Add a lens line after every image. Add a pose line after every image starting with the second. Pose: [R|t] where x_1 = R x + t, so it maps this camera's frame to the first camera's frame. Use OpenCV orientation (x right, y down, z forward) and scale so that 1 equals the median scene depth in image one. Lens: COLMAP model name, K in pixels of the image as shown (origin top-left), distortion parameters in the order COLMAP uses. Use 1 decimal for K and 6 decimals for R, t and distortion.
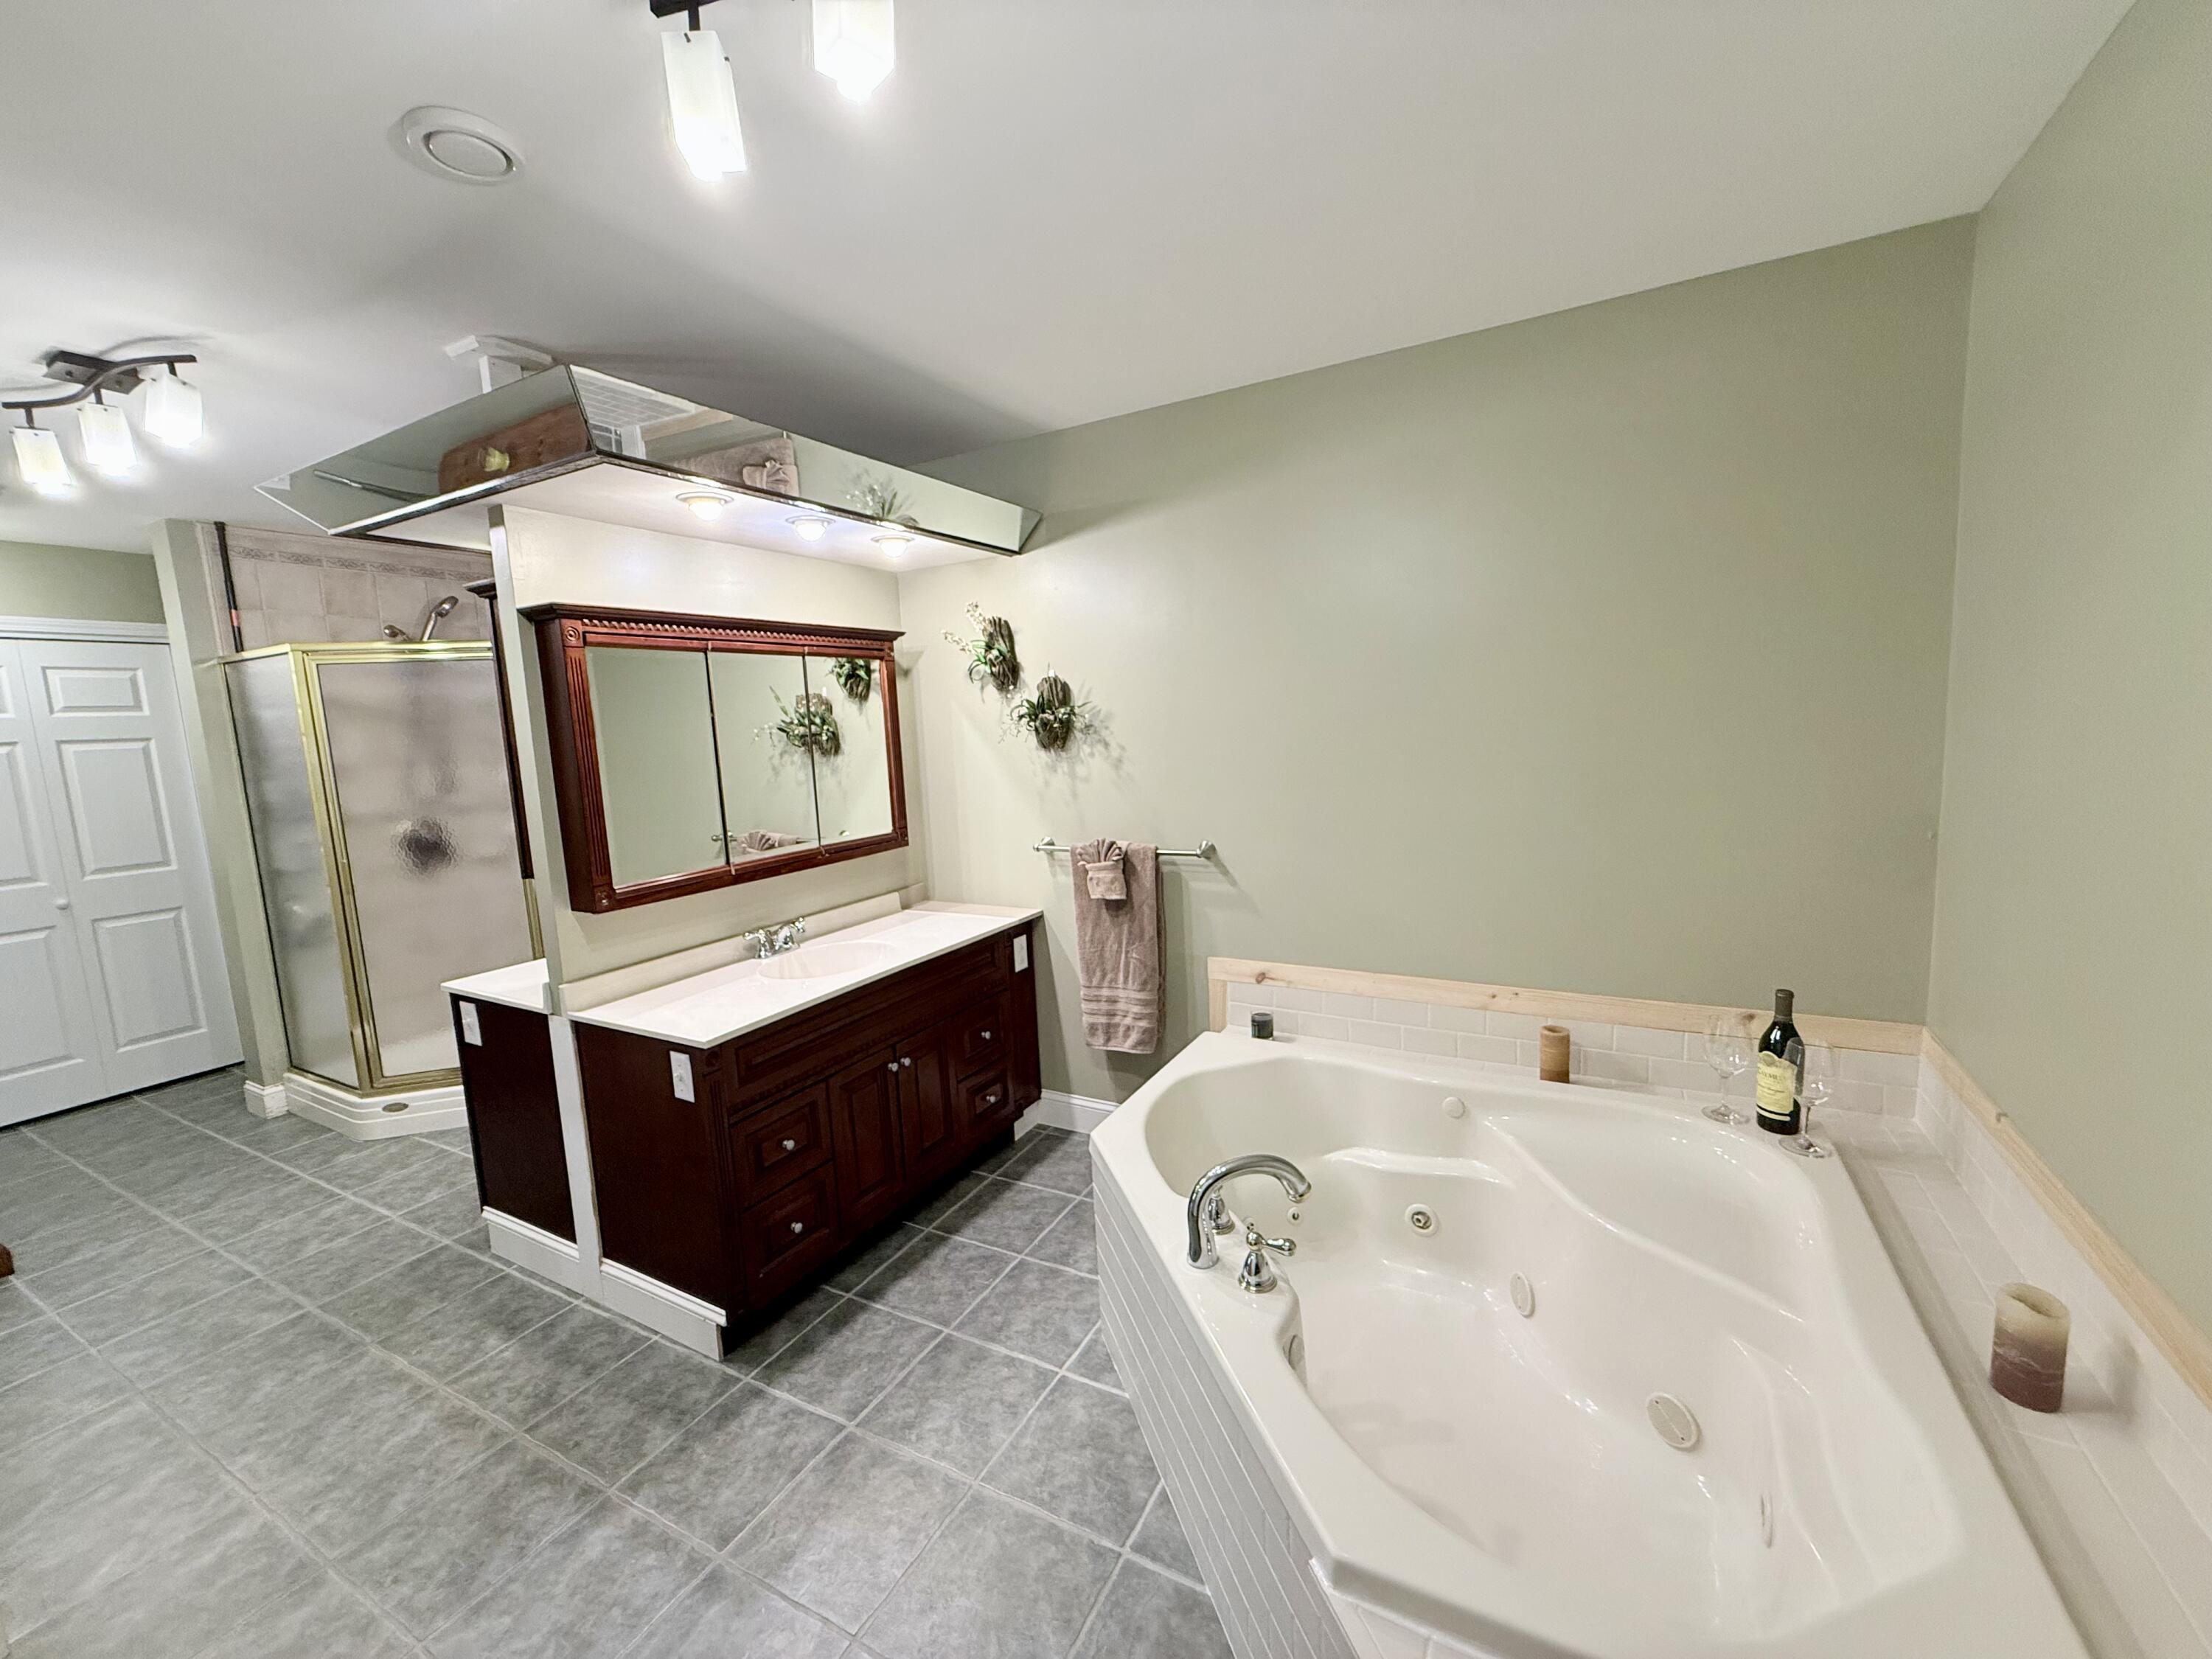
lens RADIAL K [[881.5, 0, 1101.1], [0, 881.5, 829.3], [0, 0, 1]] dist [0.000151, 0.000115]
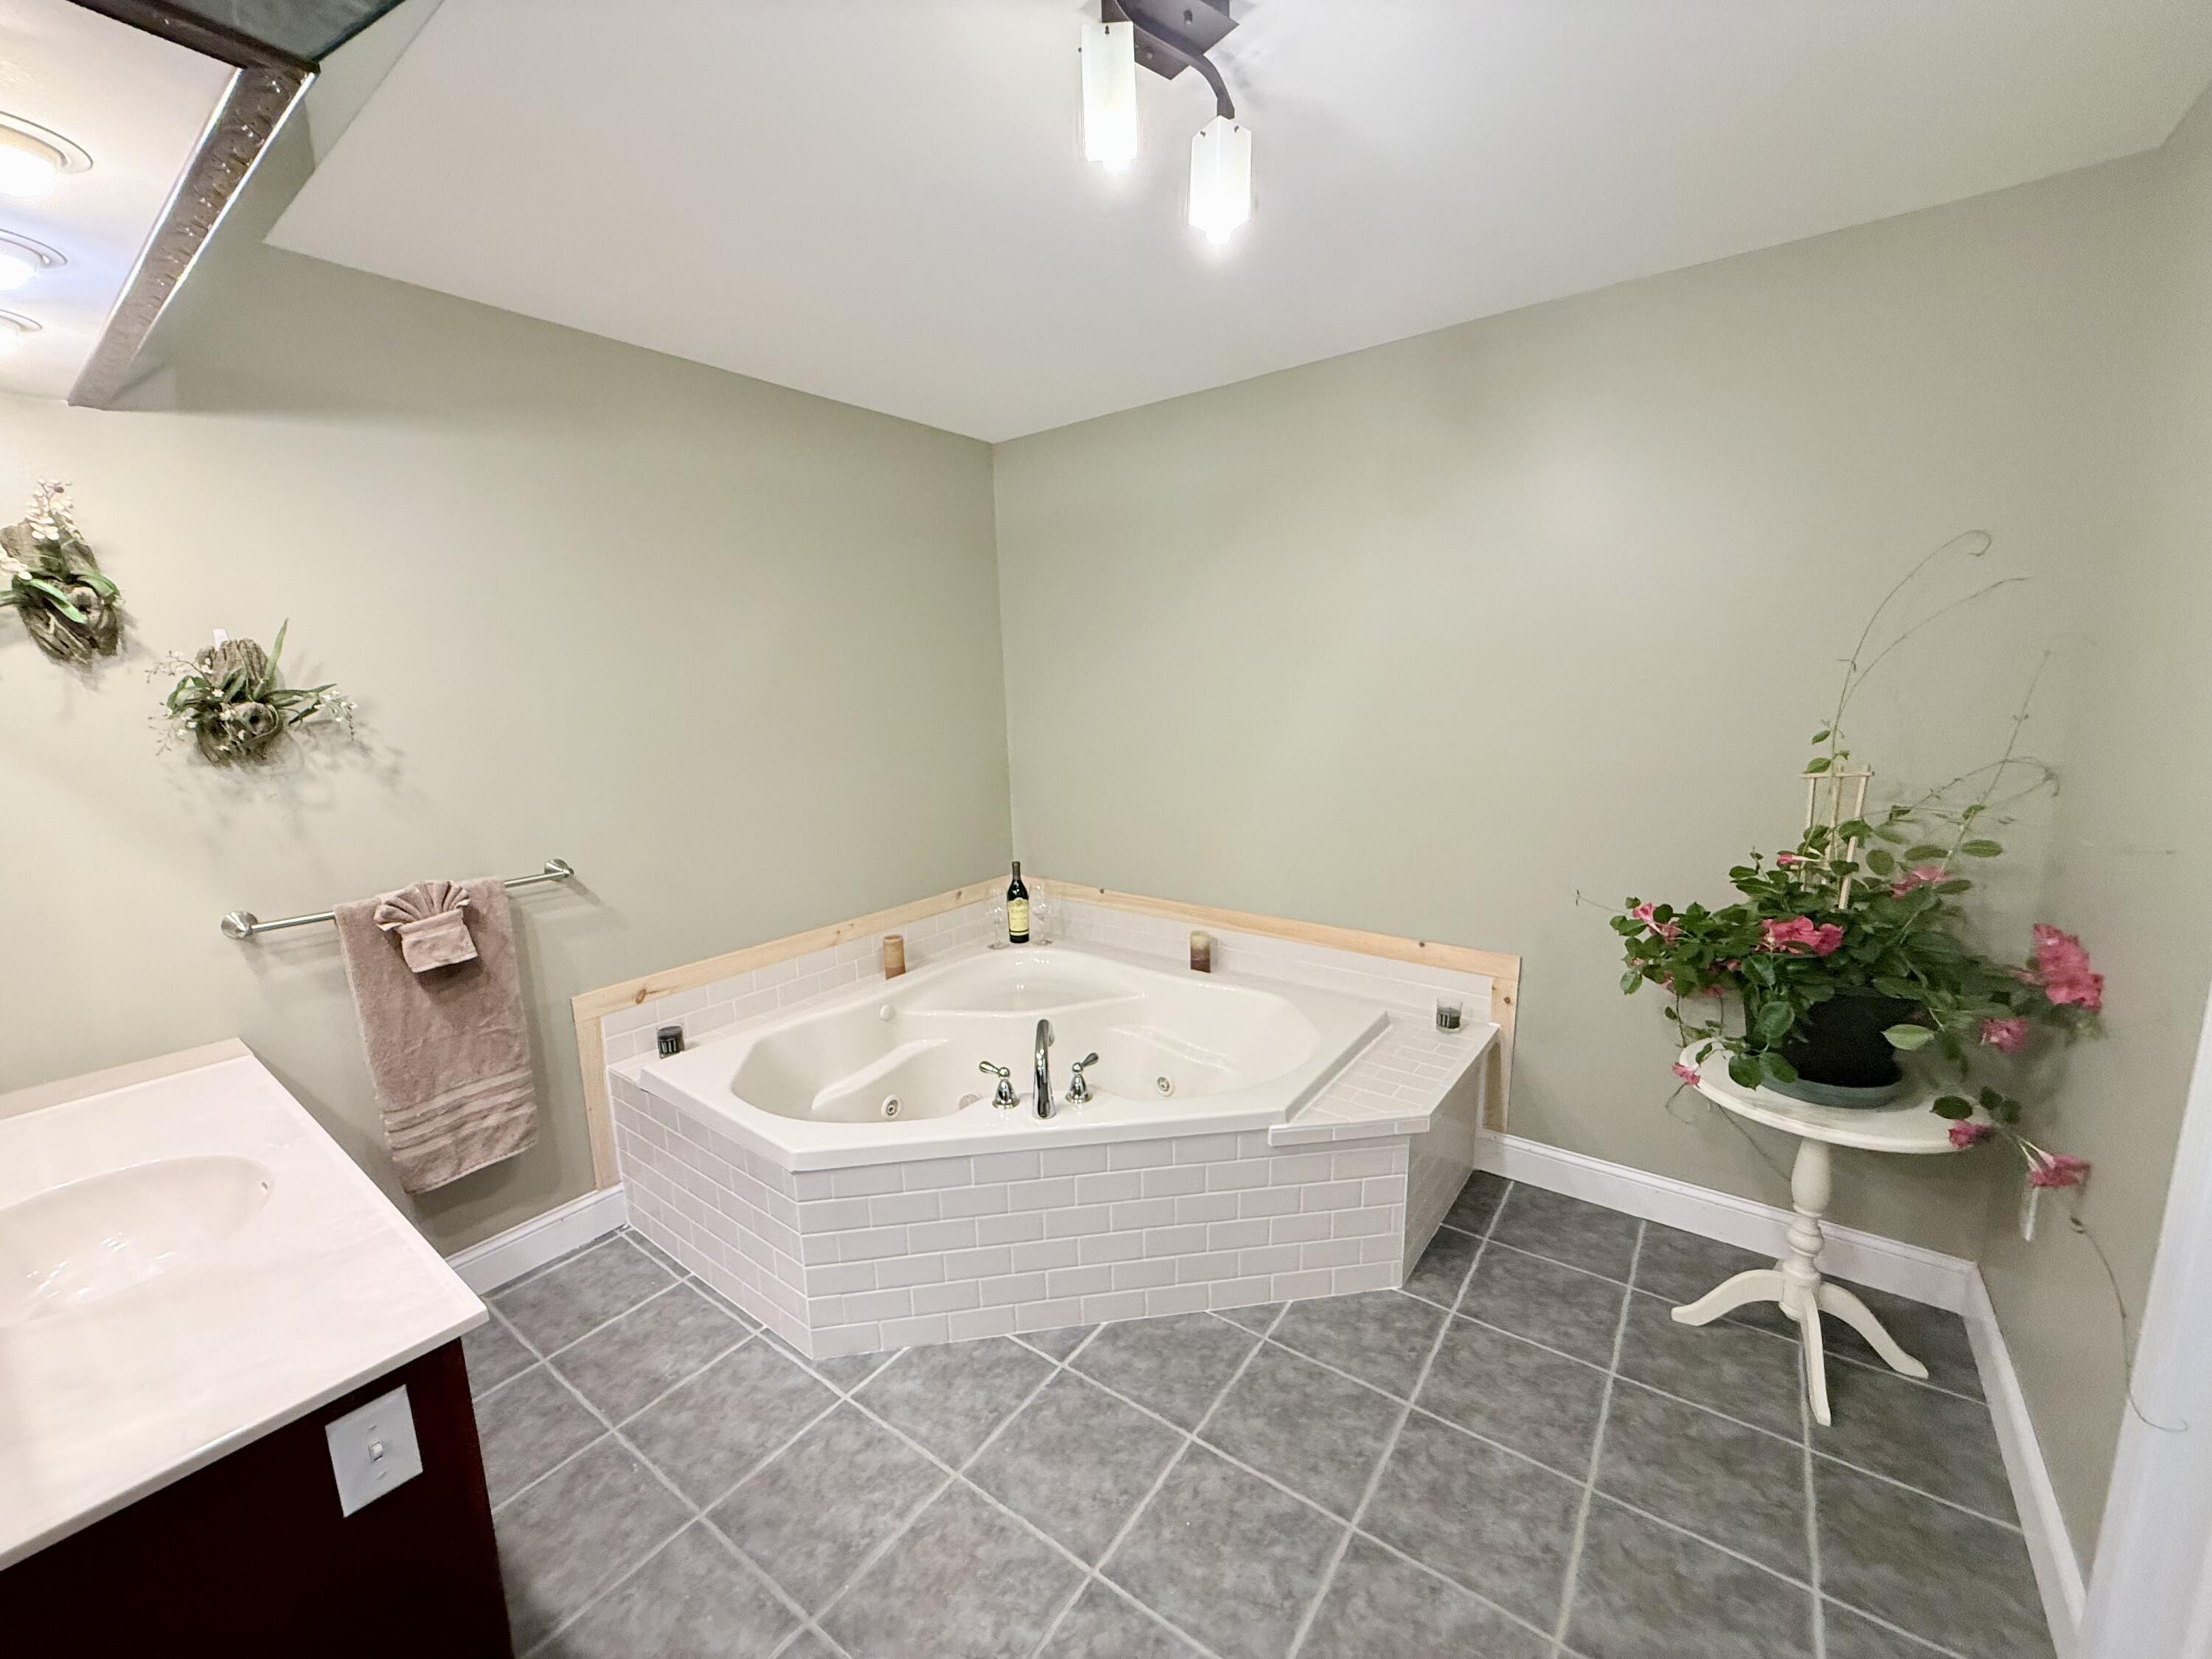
lens RADIAL K [[881.5, 0, 1101.1], [0, 881.5, 829.3], [0, 0, 1]] dist [0.000151, 0.000115]
pose [[0.136866, -0.126496, 0.982480, -0.739611], [0.141352, 0.984158, 0.107020, -0.036036], [-0.980453, 0.124228, 0.152578, 0.446746]]
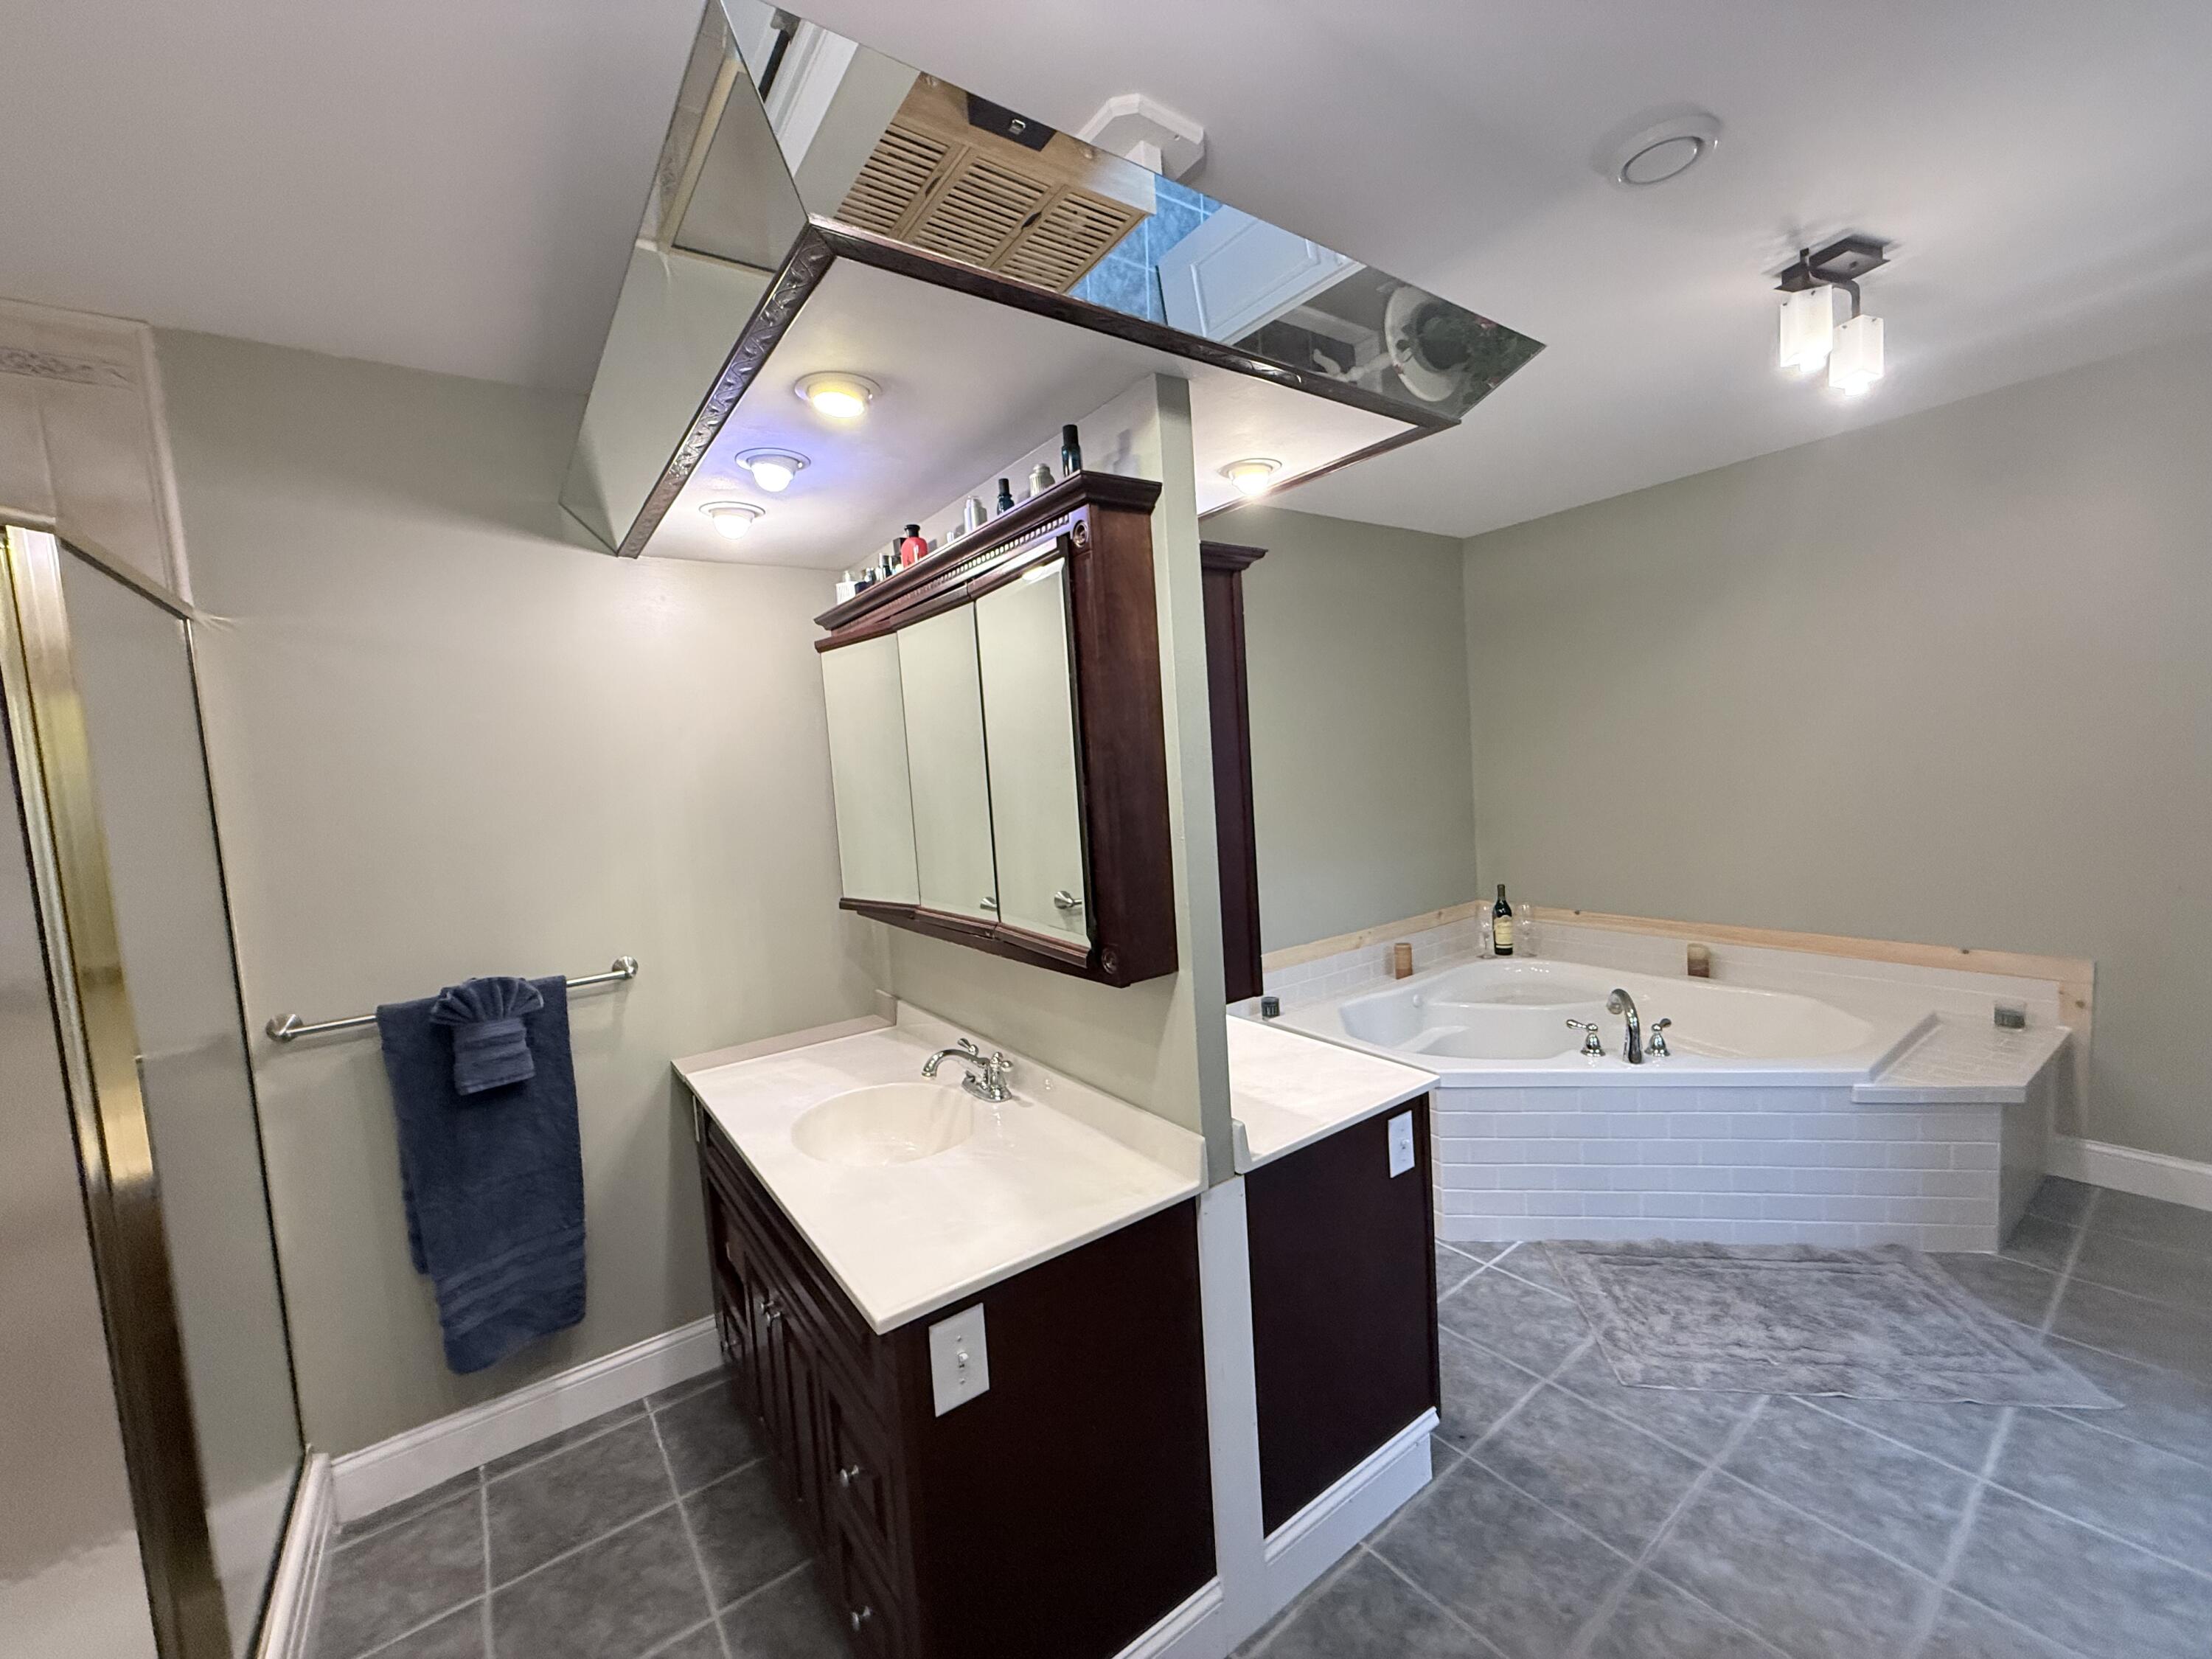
lens RADIAL K [[881.5, 0, 1101.1], [0, 881.5, 829.3], [0, 0, 1]] dist [0.000151, 0.000115]
pose [[0.426692, -0.048266, 0.903108, -1.173691], [0.160149, 0.986827, -0.022926, -0.035306], [-0.890105, 0.154414, 0.428801, 0.745972]]
